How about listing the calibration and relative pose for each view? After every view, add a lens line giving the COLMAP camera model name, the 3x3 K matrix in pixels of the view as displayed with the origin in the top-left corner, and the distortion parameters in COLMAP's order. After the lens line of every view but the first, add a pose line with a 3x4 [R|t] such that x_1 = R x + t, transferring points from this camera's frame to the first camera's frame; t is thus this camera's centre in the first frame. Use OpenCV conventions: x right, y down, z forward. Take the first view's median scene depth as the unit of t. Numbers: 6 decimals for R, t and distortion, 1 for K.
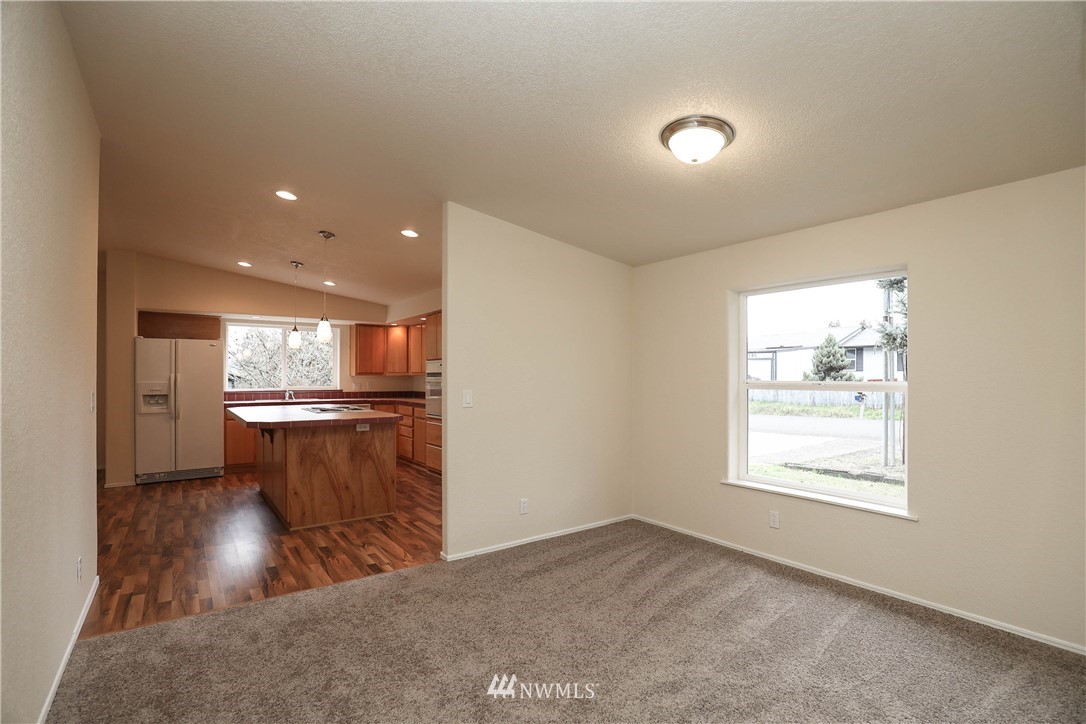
lens RADIAL K [[500.2, 0, 543.0], [0, 500.2, 362.0], [0, 0, 1]] dist [-0.044352, 0.015066]
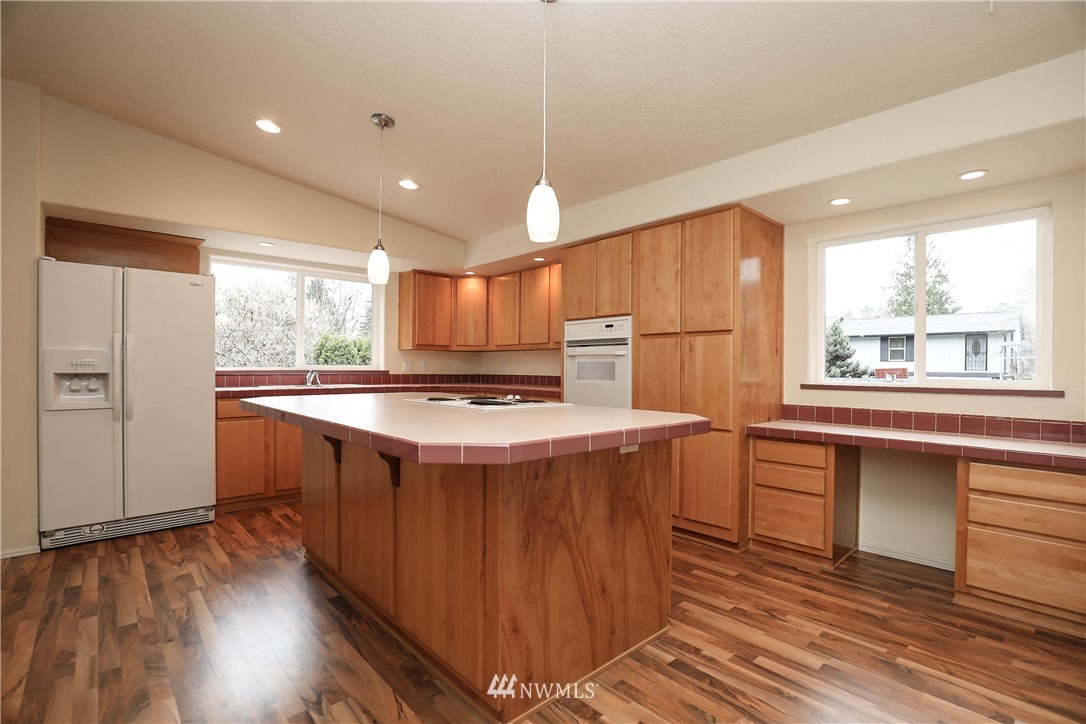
lens RADIAL K [[500.2, 0, 543.0], [0, 500.2, 362.0], [0, 0, 1]] dist [-0.044352, 0.015066]
pose [[0.994719, 0.007162, 0.102390, -0.355792], [-0.009078, 0.999792, 0.018263, 0.040215], [-0.102238, -0.019096, 0.994577, 0.434102]]
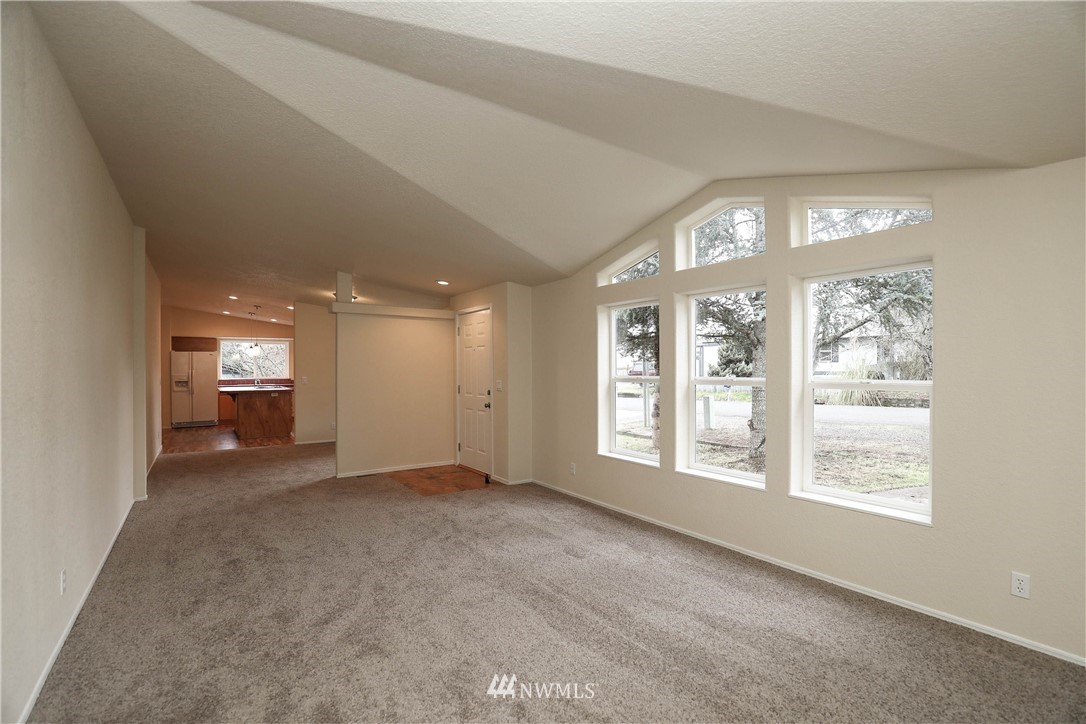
lens RADIAL K [[515.8, 0, 516.2], [0, 515.8, 363.7], [0, 0, 1]] dist [0.002242, 0.000475]
pose [[0.996267, -0.000425, -0.086325, 0.608077], [0.001037, 0.999975, 0.007047, -0.011255], [0.086320, -0.007110, 0.996242, -0.796343]]
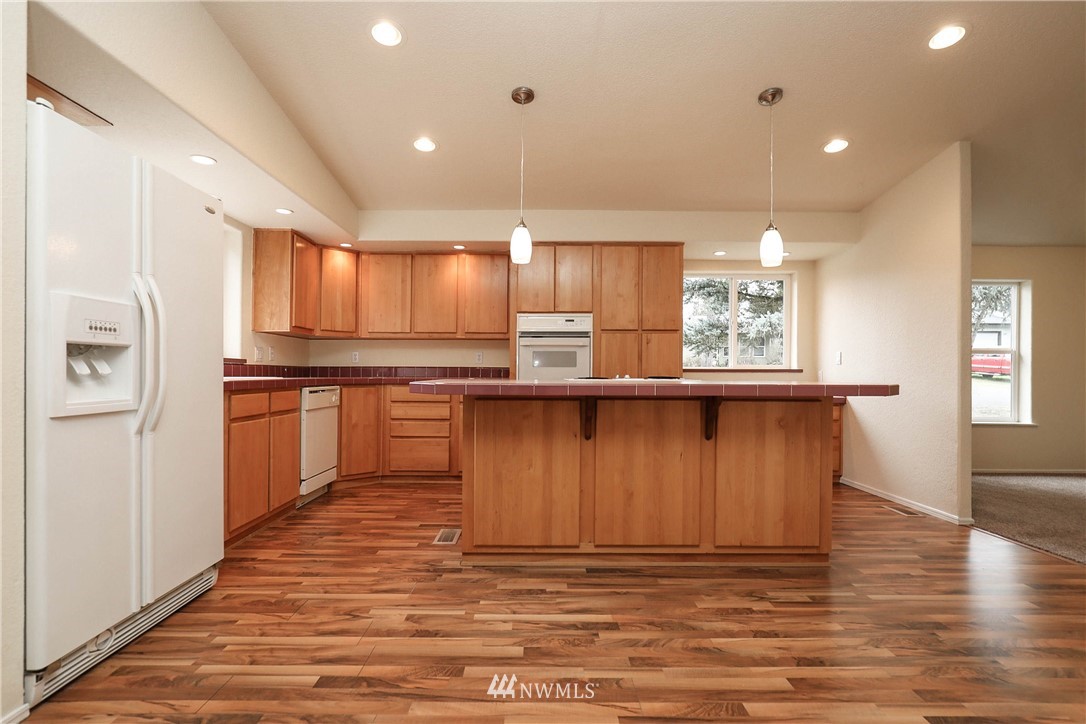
lens RADIAL K [[524.7, 0, 539.6], [0, 524.7, 375.5], [0, 0, 1]] dist [-0.019002, 0.000354]
pose [[0.597705, -0.006135, 0.801693, -0.846859], [-0.026465, 0.999275, 0.027378, 0.065975], [-0.801279, -0.037580, 0.597109, 0.619017]]
